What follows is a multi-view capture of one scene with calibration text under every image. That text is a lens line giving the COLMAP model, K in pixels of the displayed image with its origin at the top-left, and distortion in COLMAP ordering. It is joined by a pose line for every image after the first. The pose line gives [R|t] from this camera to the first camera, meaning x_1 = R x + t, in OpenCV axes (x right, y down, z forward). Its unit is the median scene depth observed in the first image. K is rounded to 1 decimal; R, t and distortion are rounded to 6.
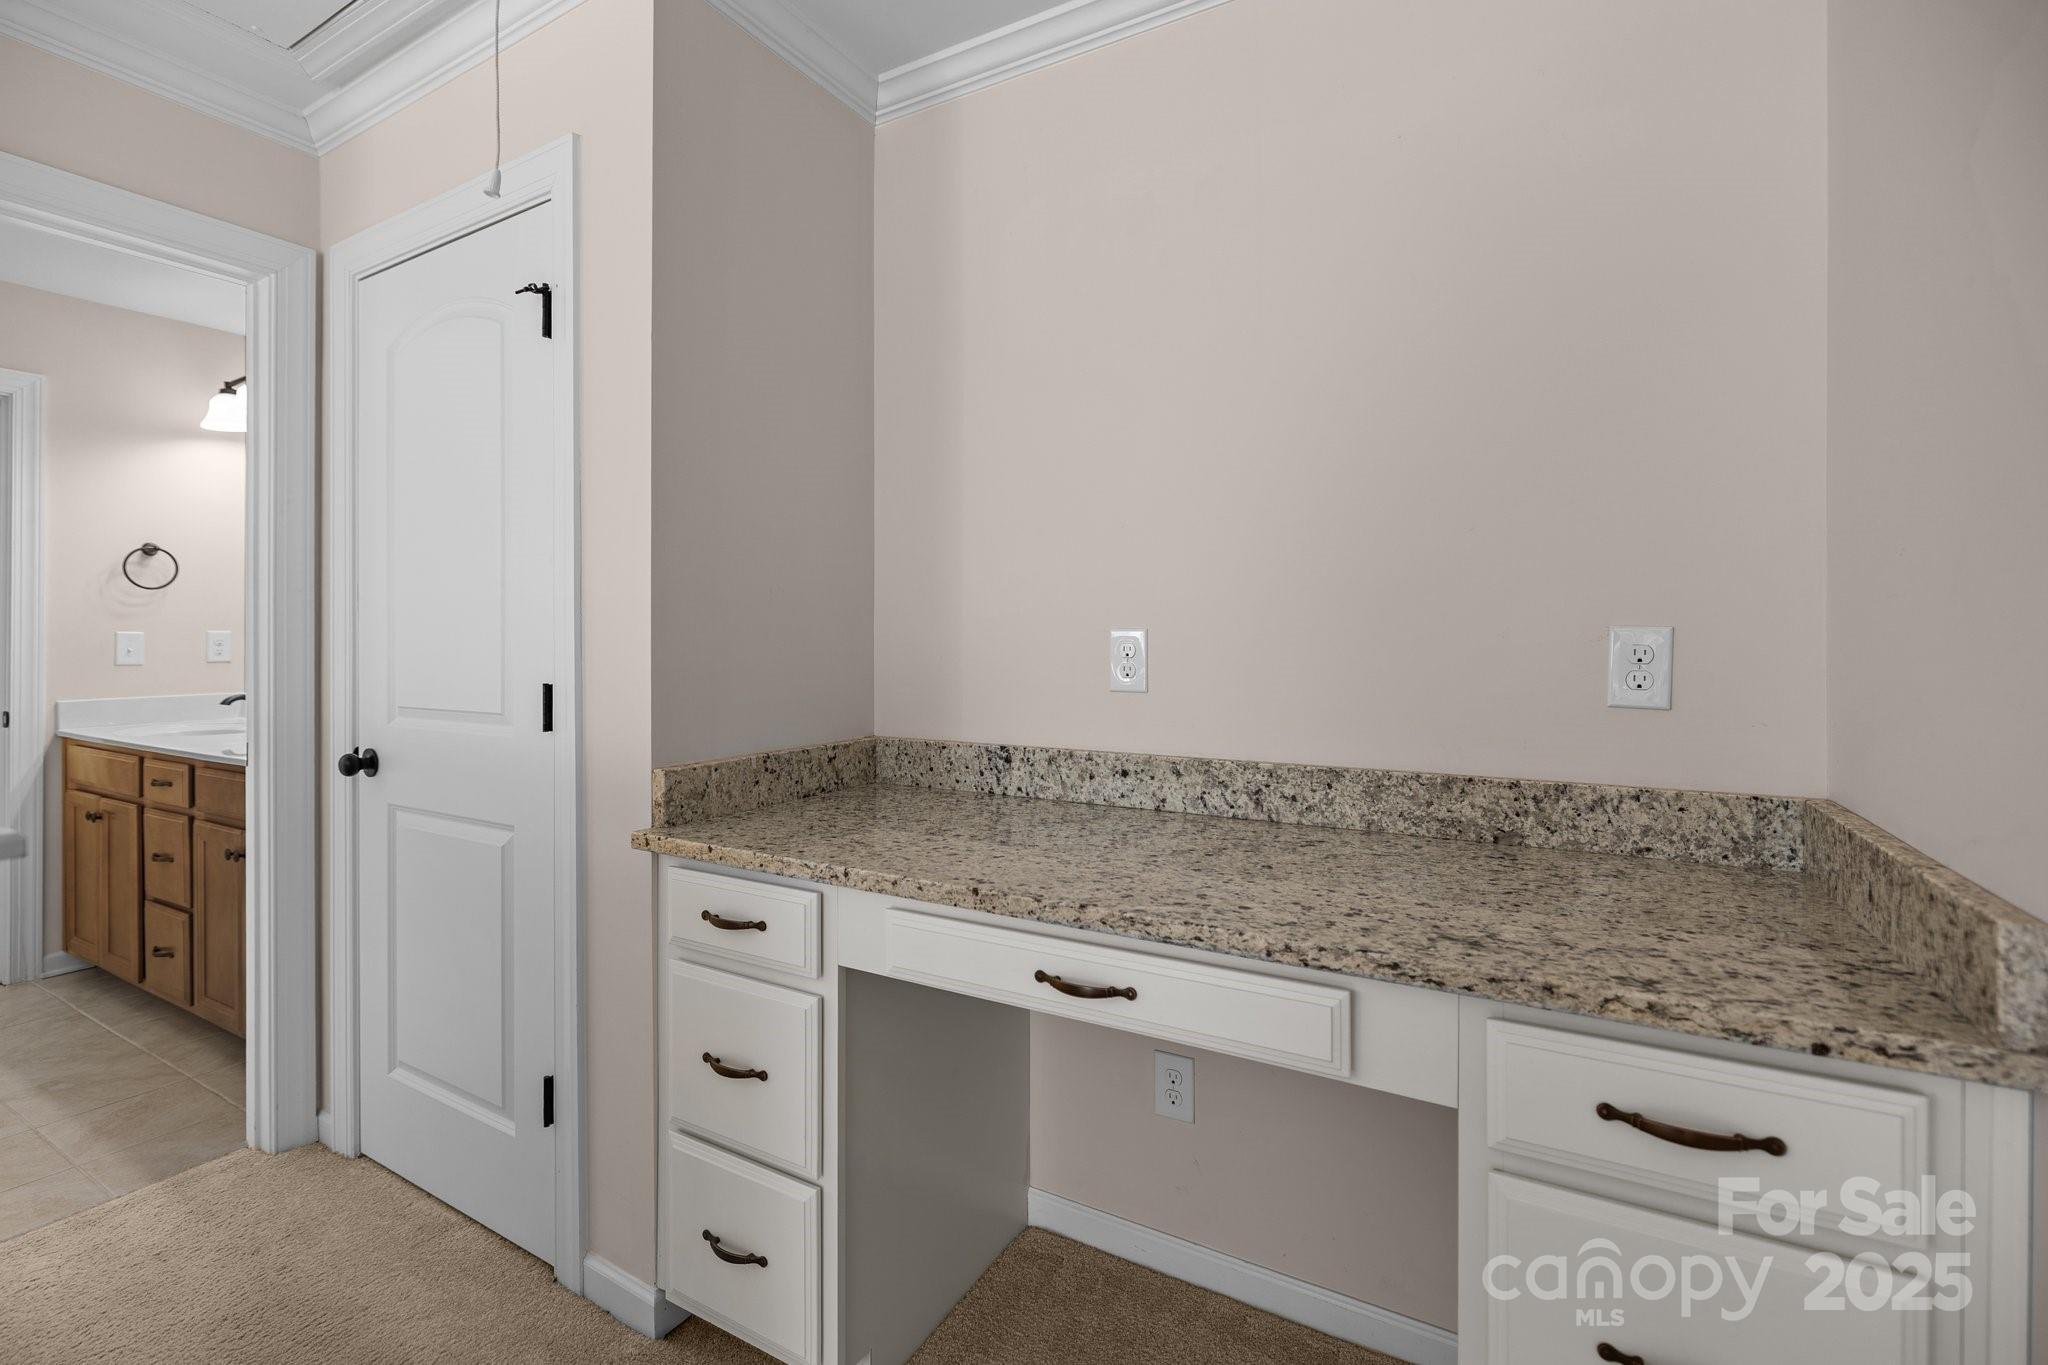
lens RADIAL K [[935.4, 0, 1002.3], [0, 935.4, 640.5], [0, 0, 1]] dist [-0.001383, 0.001832]
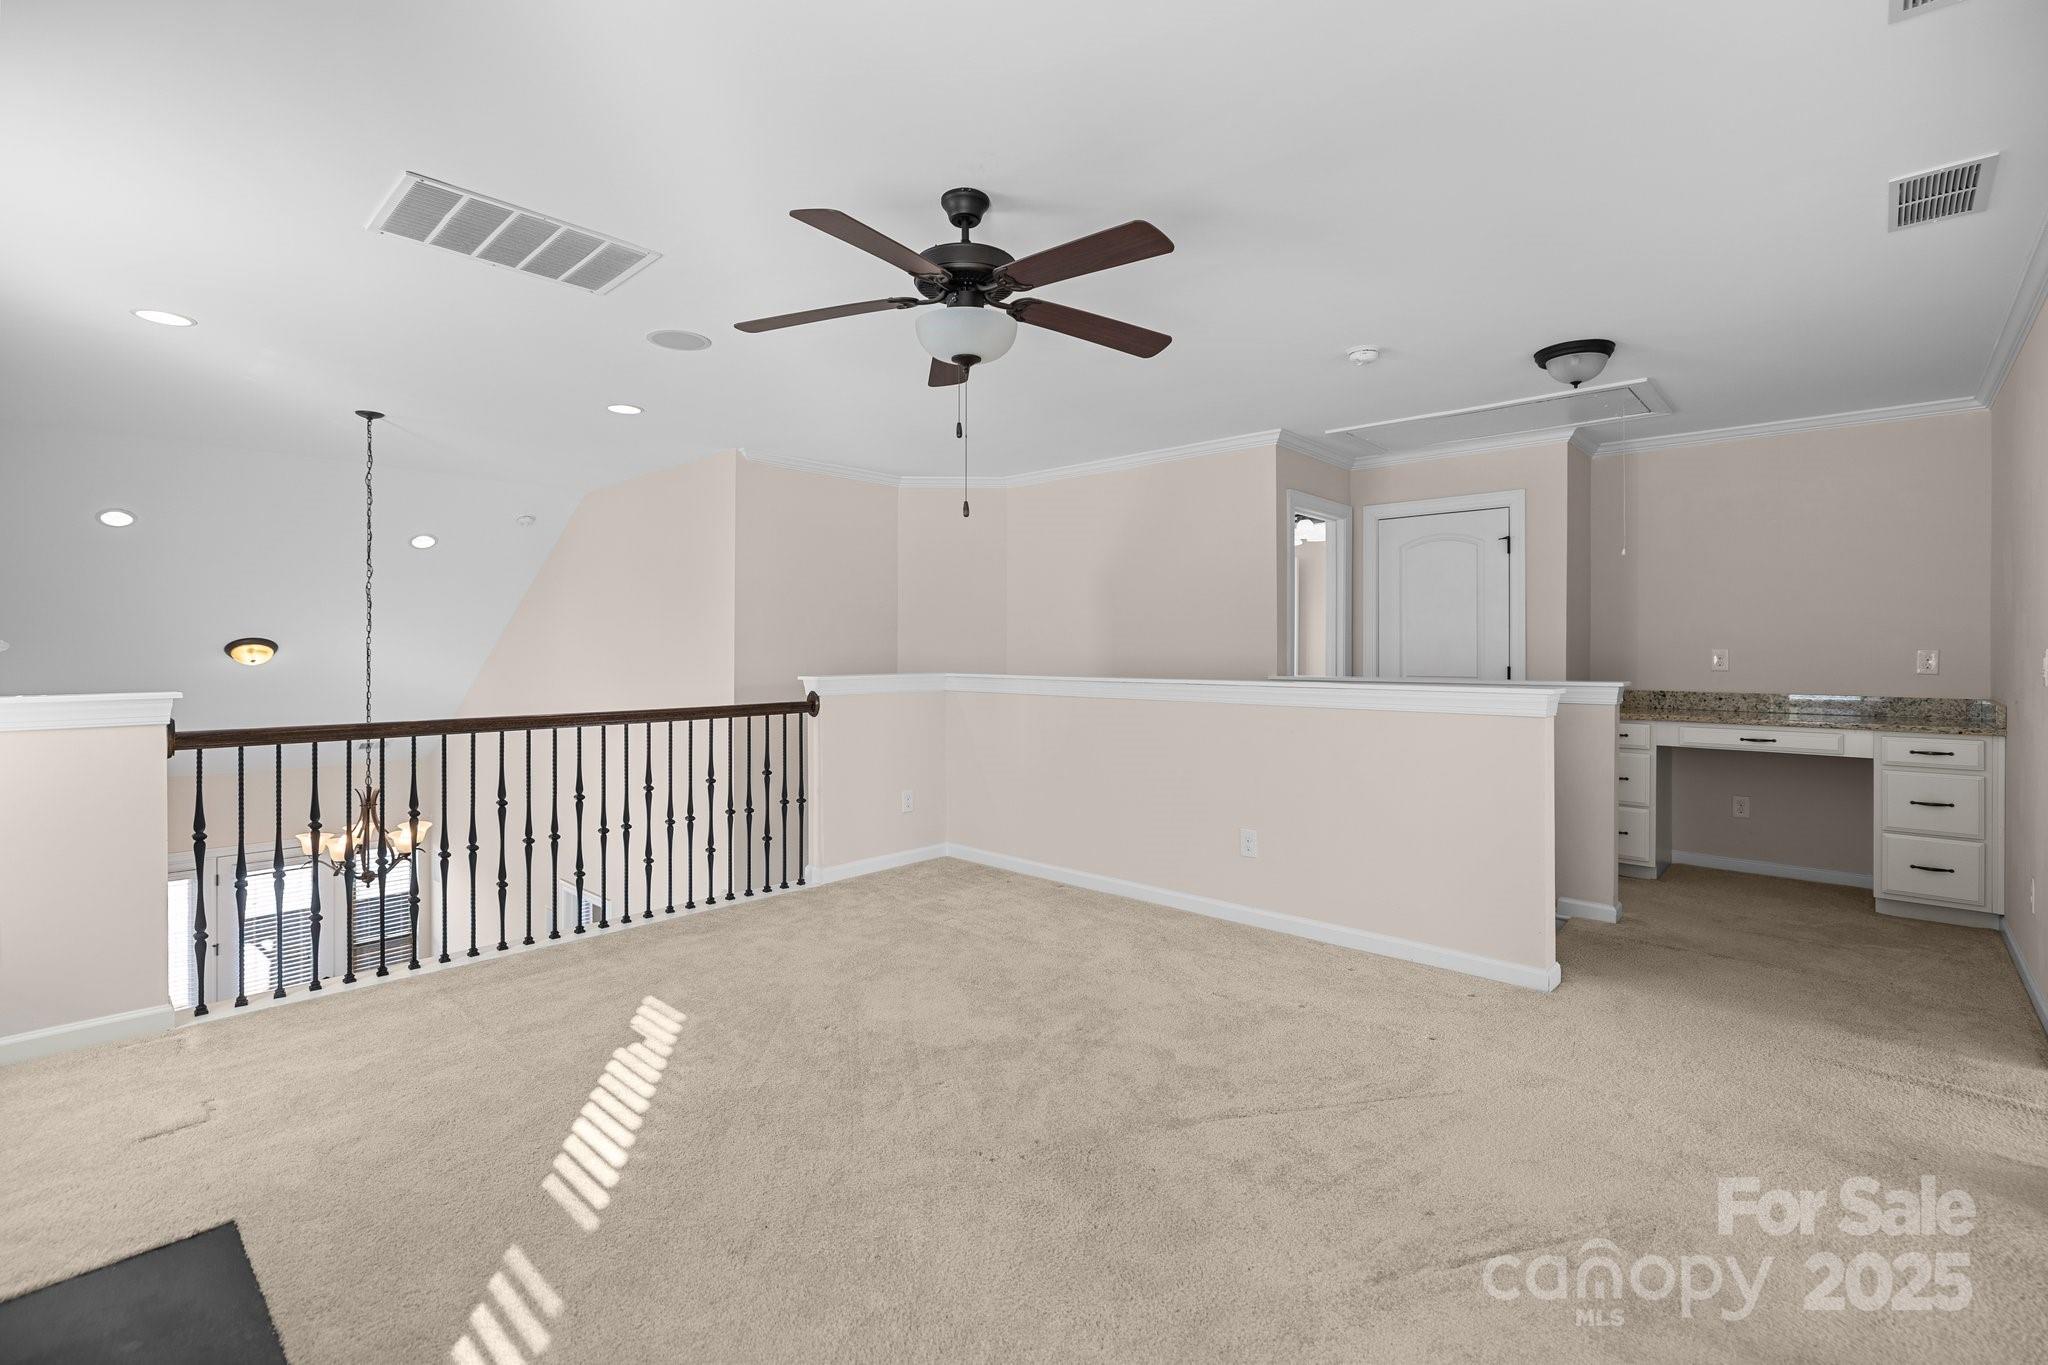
lens RADIAL K [[935.4, 0, 1004.5], [0, 935.4, 649.7], [0, 0, 1]] dist [-0.001383, 0.001832]
pose [[0.976673, 0.005231, -0.214670, -1.771954], [-0.006235, 0.999973, -0.003998, 0.018083], [0.214644, 0.005243, 0.976678, -2.892335]]
